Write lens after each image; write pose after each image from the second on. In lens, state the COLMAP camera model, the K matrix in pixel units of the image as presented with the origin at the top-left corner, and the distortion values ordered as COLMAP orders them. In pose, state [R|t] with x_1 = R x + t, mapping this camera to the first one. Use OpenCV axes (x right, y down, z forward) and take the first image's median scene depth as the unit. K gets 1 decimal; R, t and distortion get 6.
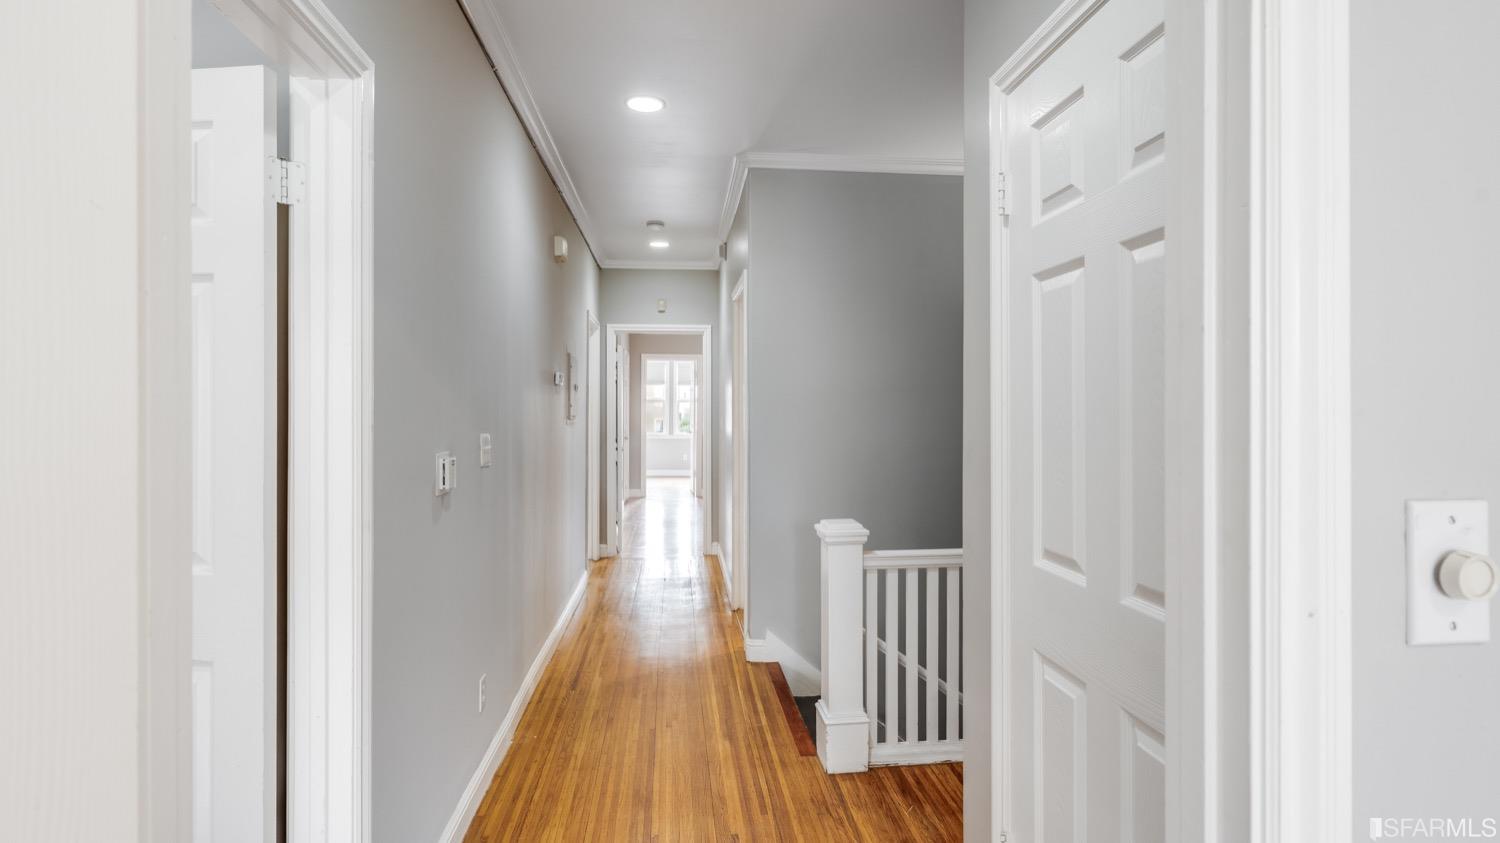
lens RADIAL K [[728.1, 0, 750.0], [0, 728.1, 421.5], [0, 0, 1]] dist [0.002467, 0.000005]
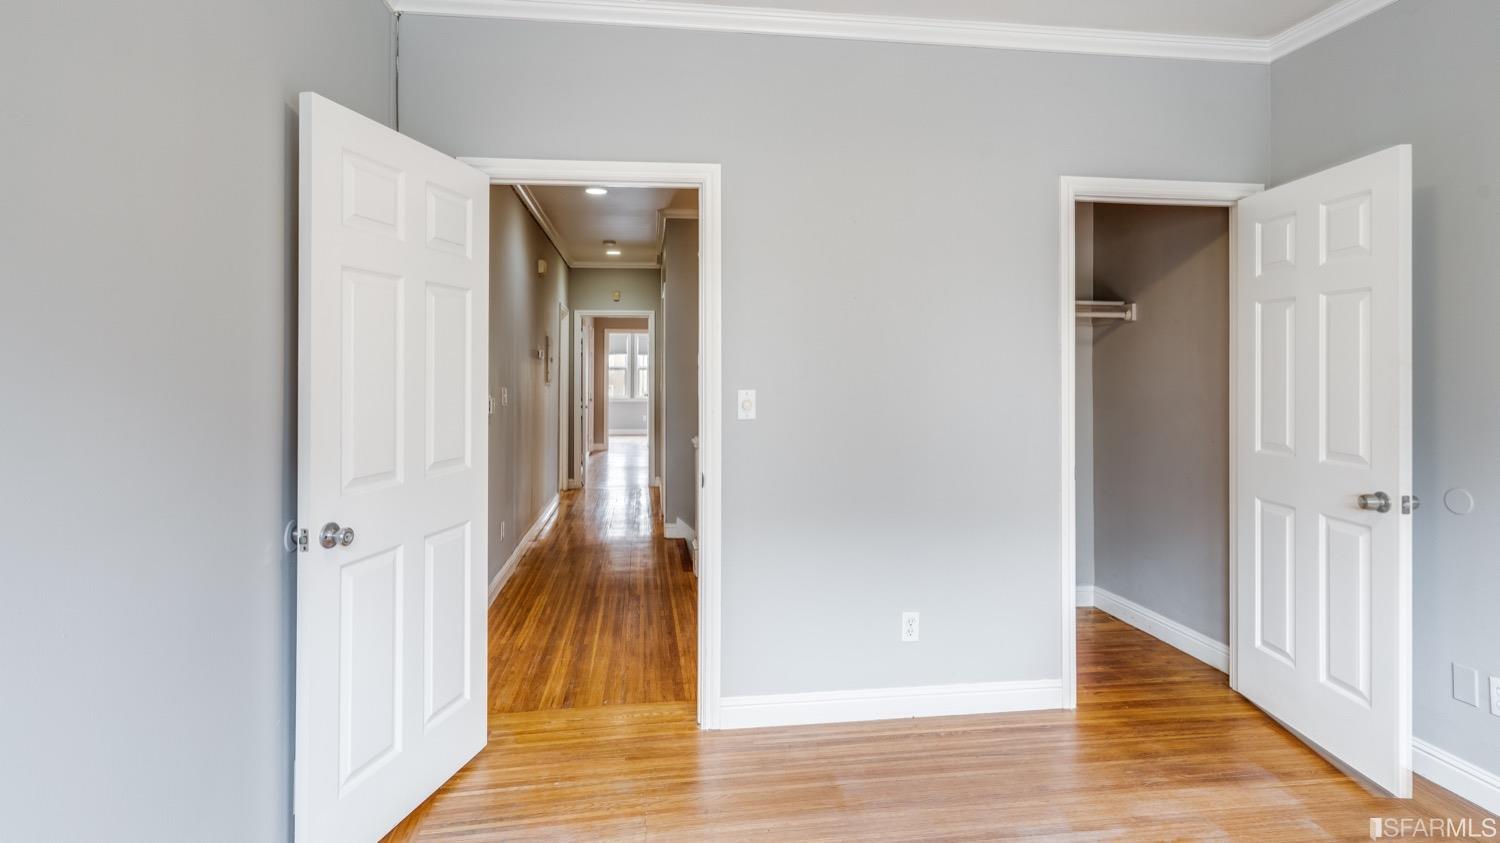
lens RADIAL K [[744.3, 0, 751.6], [0, 744.3, 377.8], [0, 0, 1]] dist [0.003278, 0.000325]
pose [[0.999297, 0.000269, 0.037487, 0.076326], [0.000299, 0.999885, -0.015153, 0.008438], [-0.037487, 0.015153, 0.999182, -0.368964]]
